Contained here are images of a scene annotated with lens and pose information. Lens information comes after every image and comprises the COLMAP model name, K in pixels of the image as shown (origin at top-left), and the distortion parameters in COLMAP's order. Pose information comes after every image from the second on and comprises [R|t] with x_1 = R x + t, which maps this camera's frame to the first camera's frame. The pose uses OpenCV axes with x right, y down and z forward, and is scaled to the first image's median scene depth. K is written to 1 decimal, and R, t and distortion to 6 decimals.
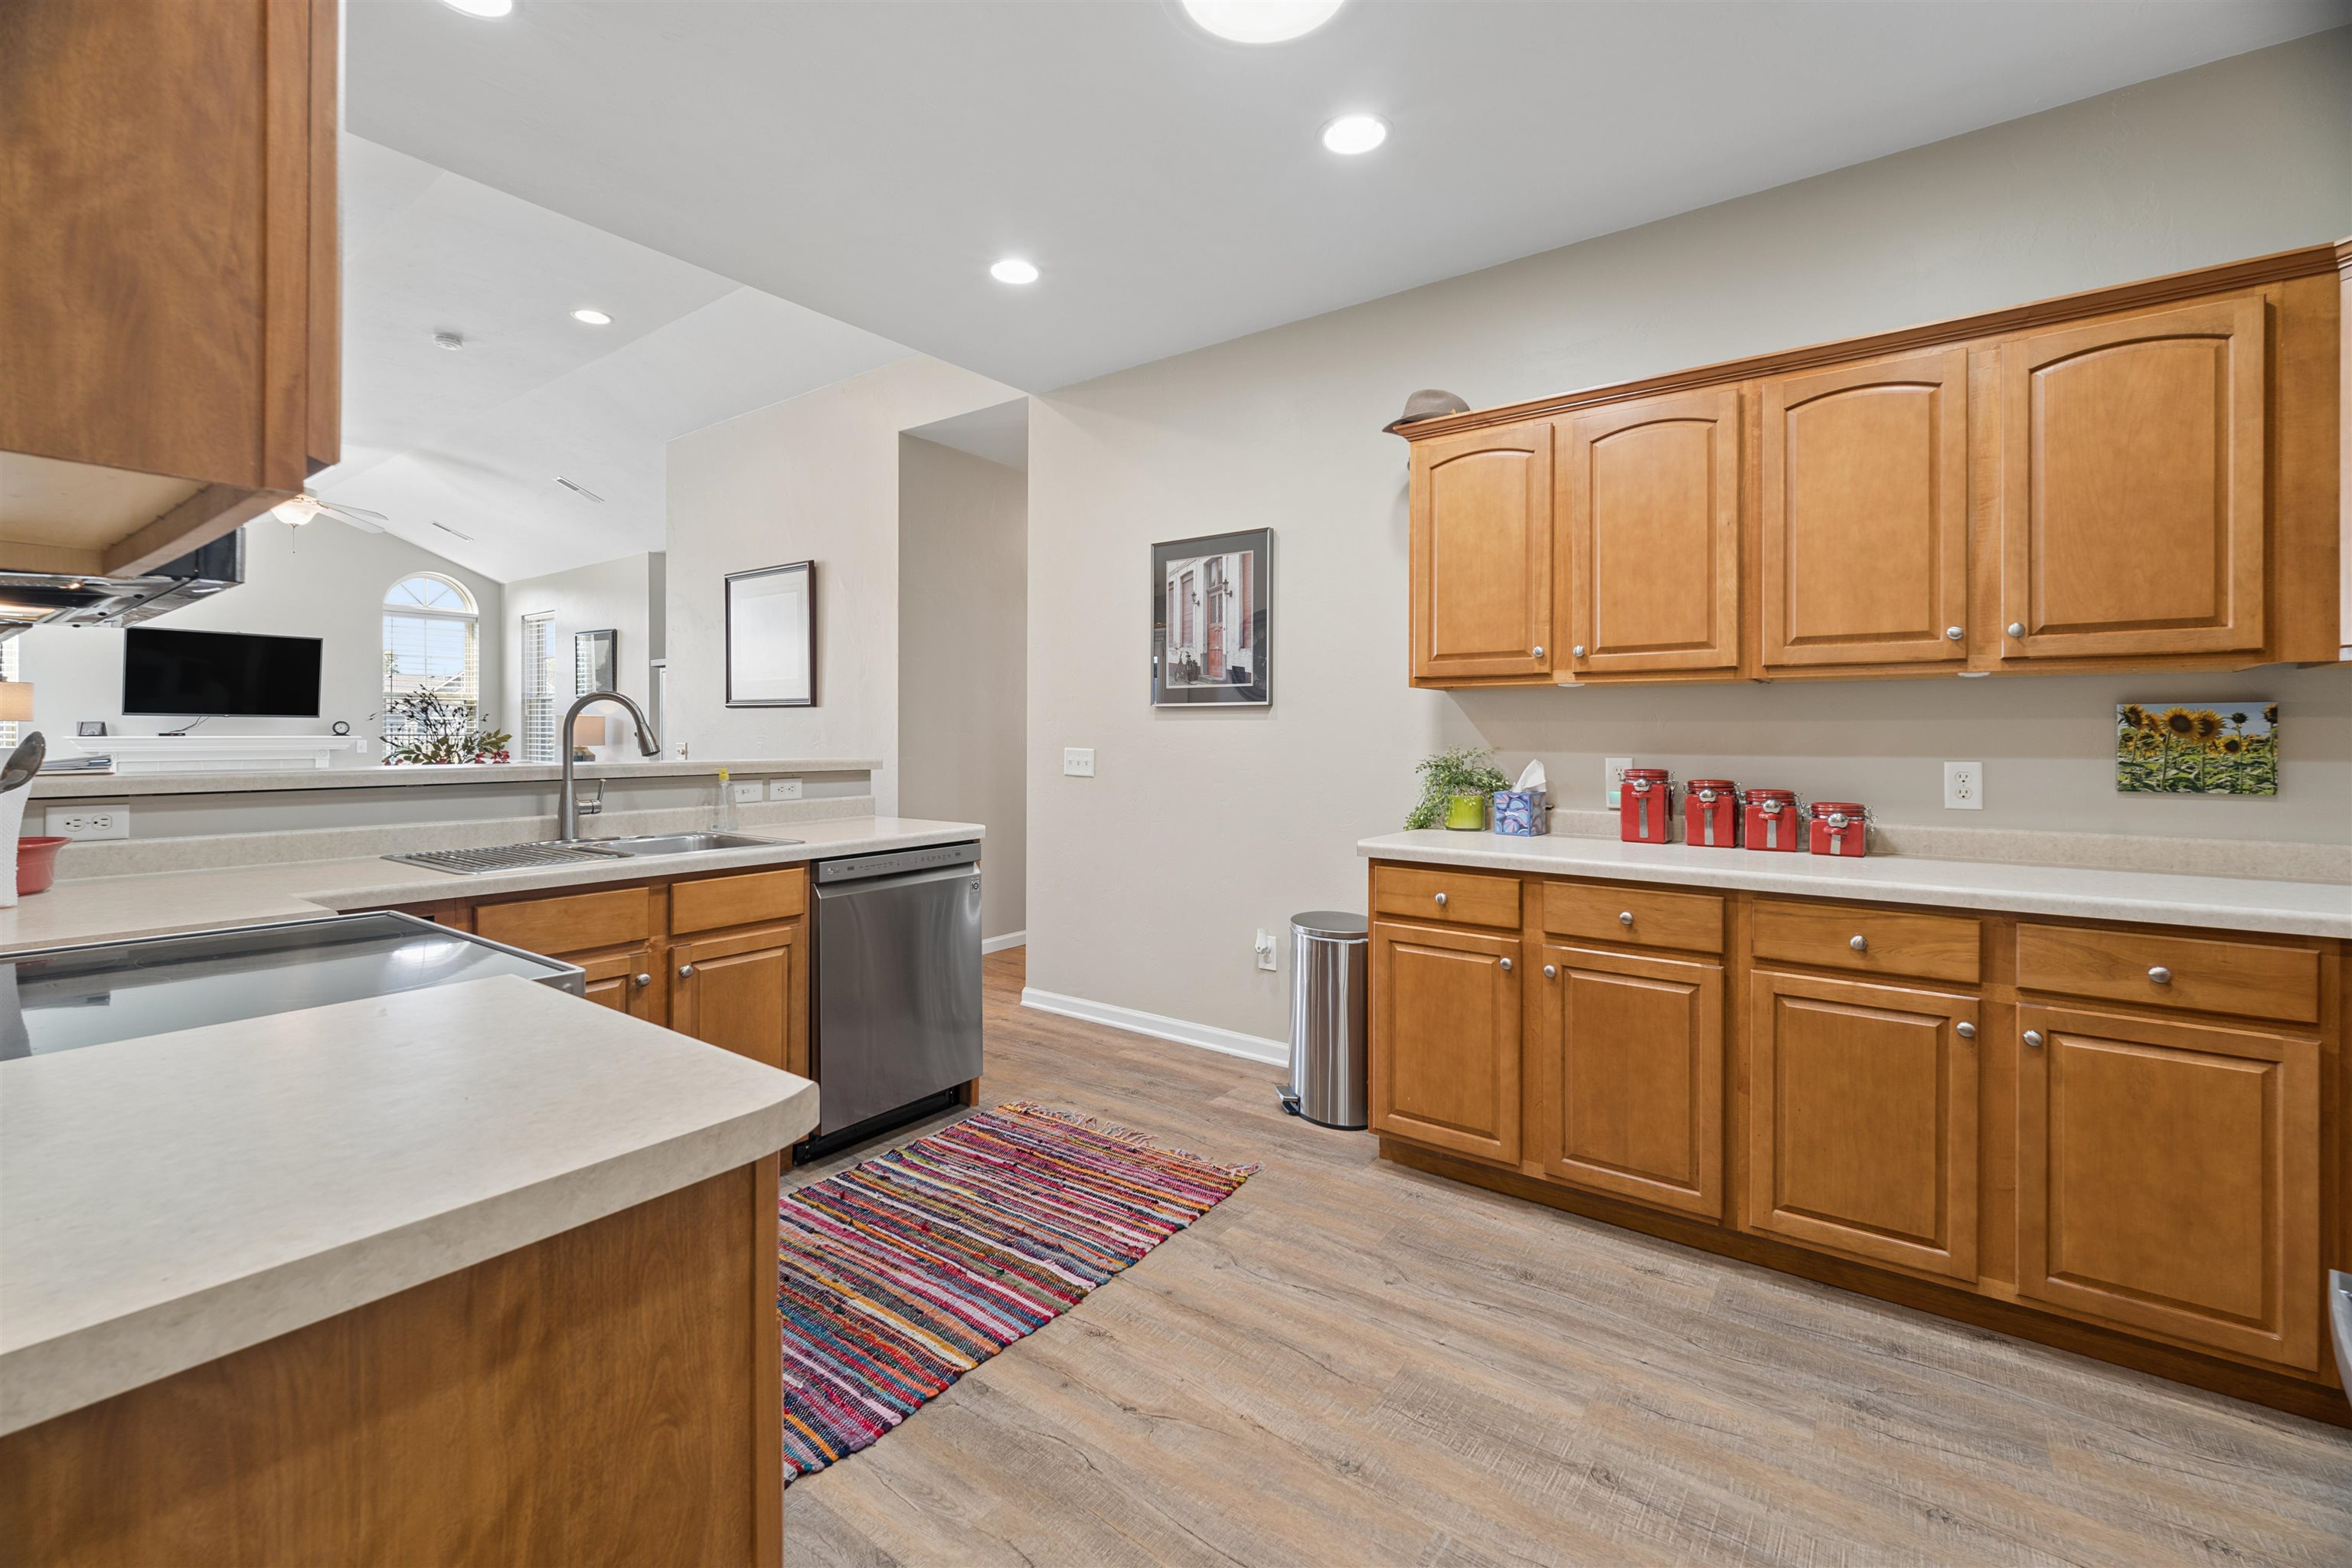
lens RADIAL K [[1010.3, 0, 1199.9], [0, 1010.3, 735.8], [0, 0, 1]] dist [0.008546, -0.000623]
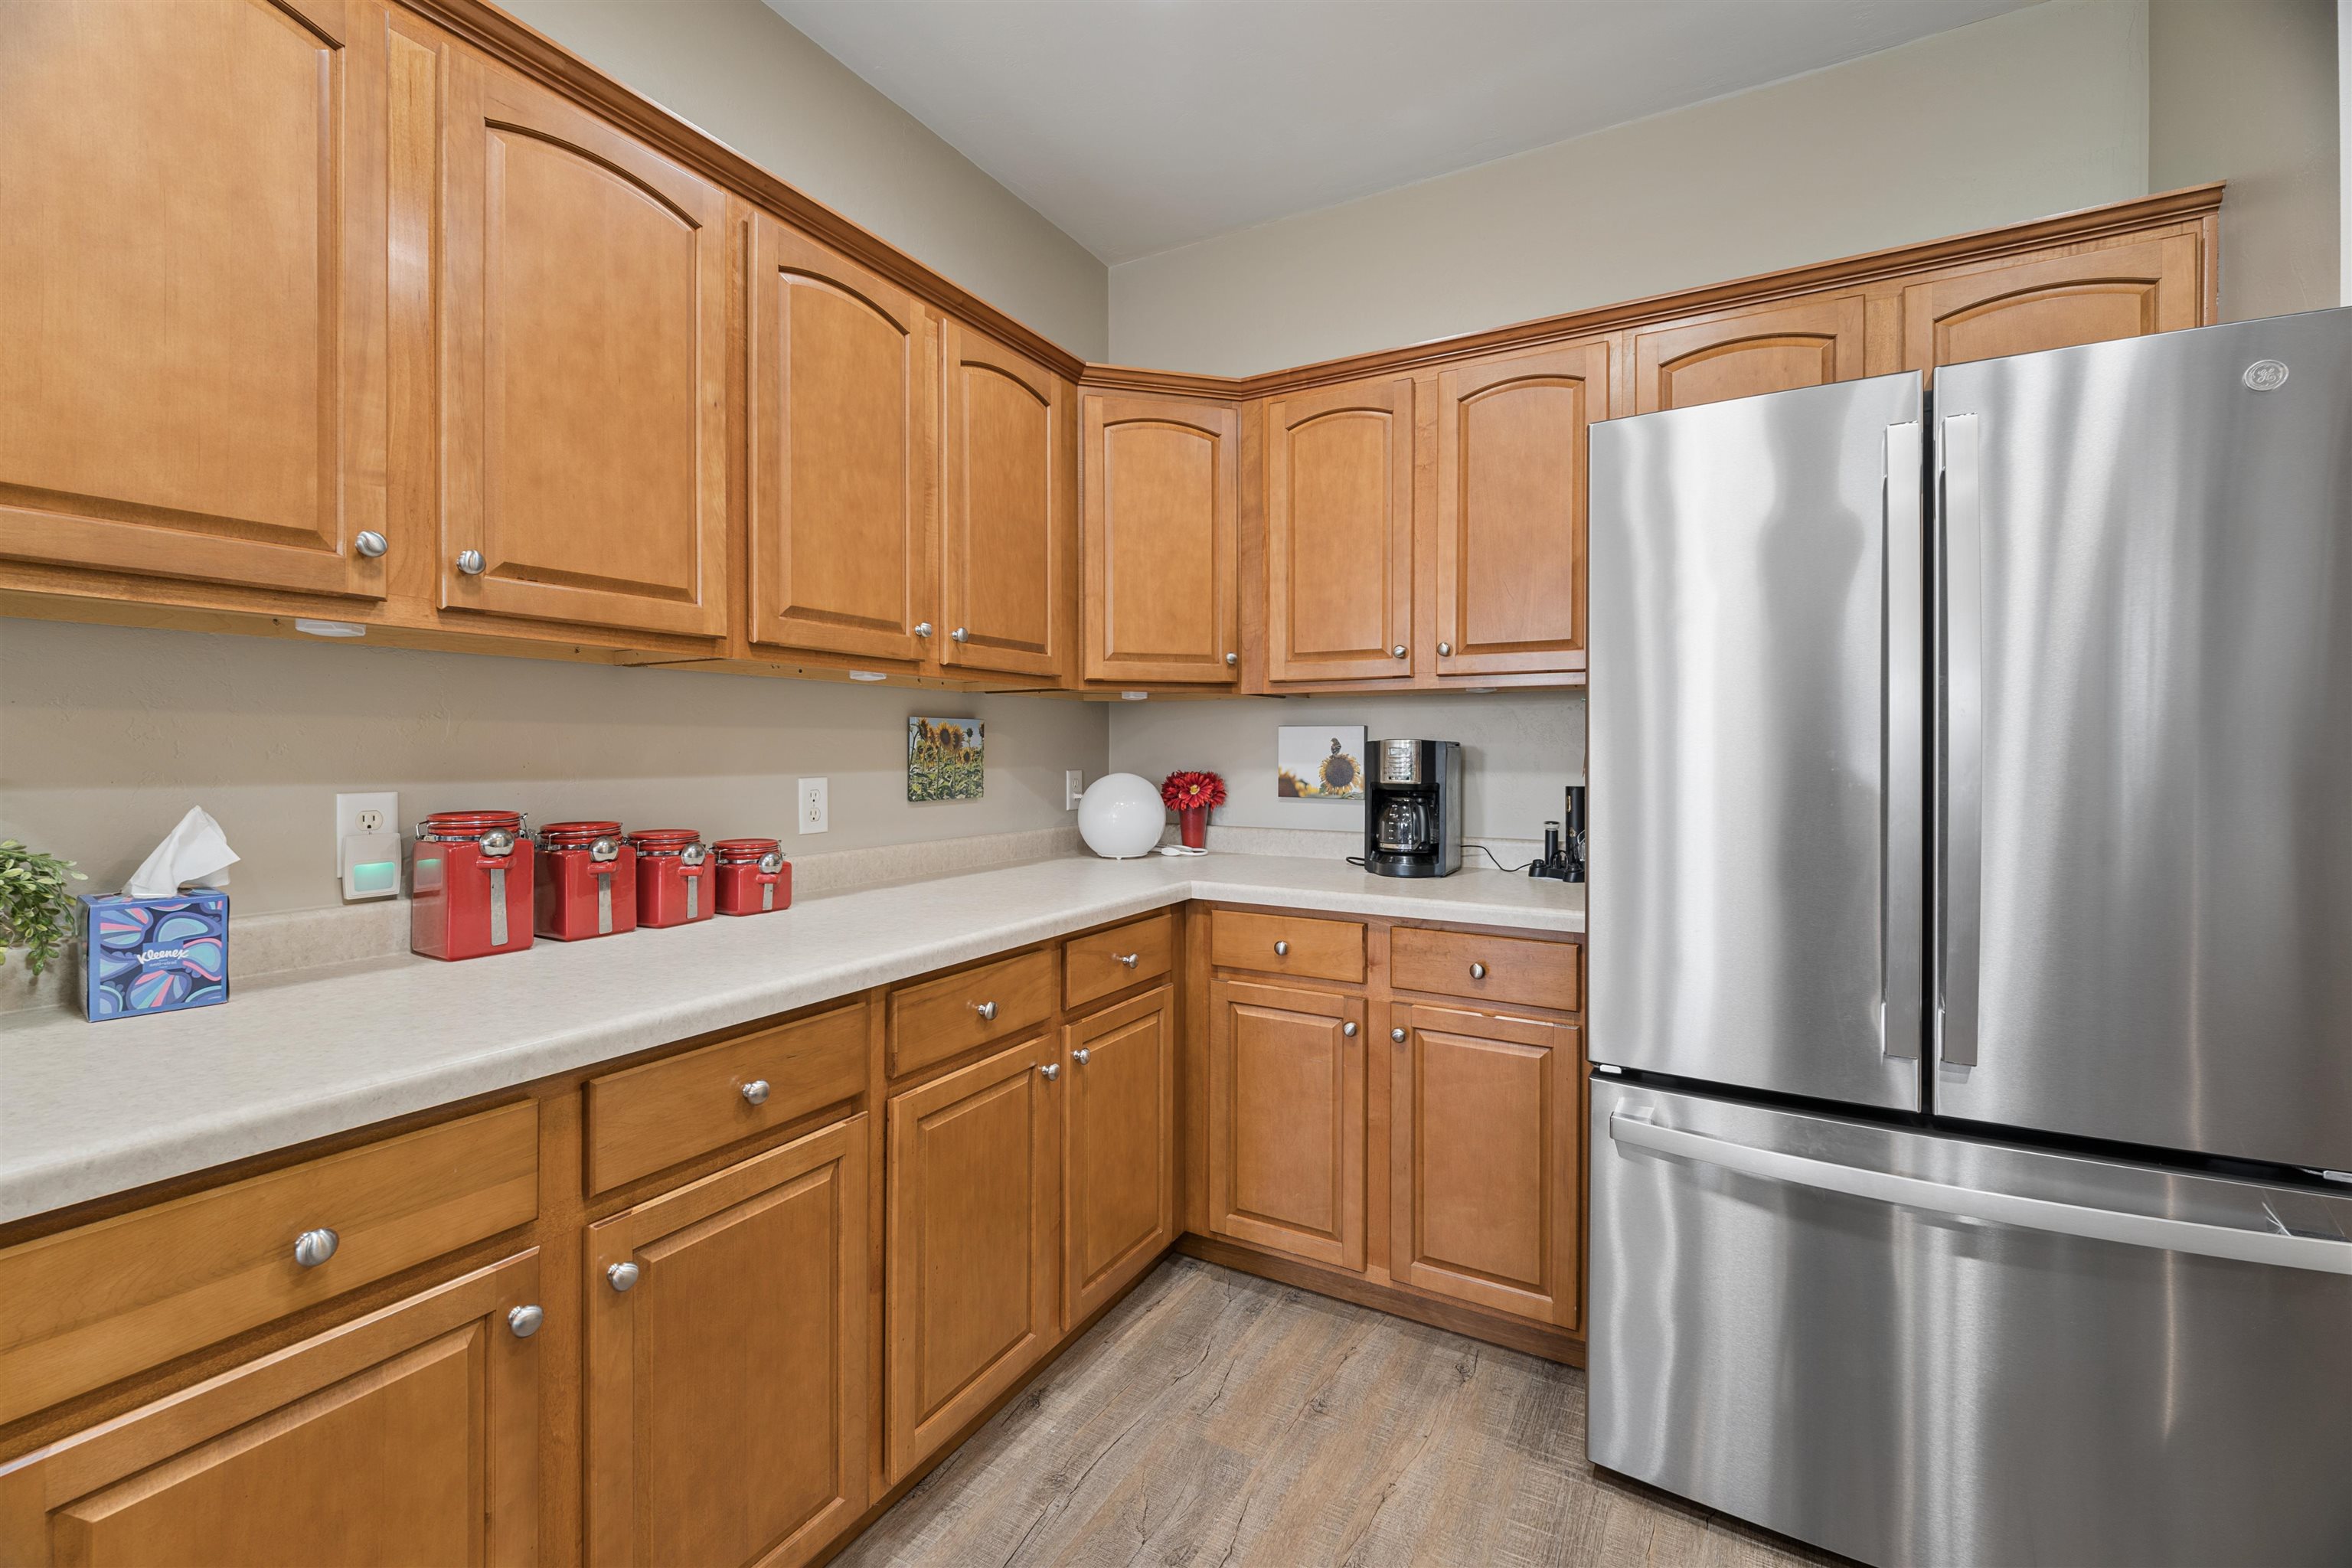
lens RADIAL K [[1010.3, 0, 1095.7], [0, 1010.3, 752.2], [0, 0, 1]] dist [0.008546, -0.000623]
pose [[-0.087165, -0.005414, 0.996179, -0.119699], [-0.002605, 0.999983, 0.005207, -0.001254], [-0.996190, -0.002142, -0.087178, 0.848487]]
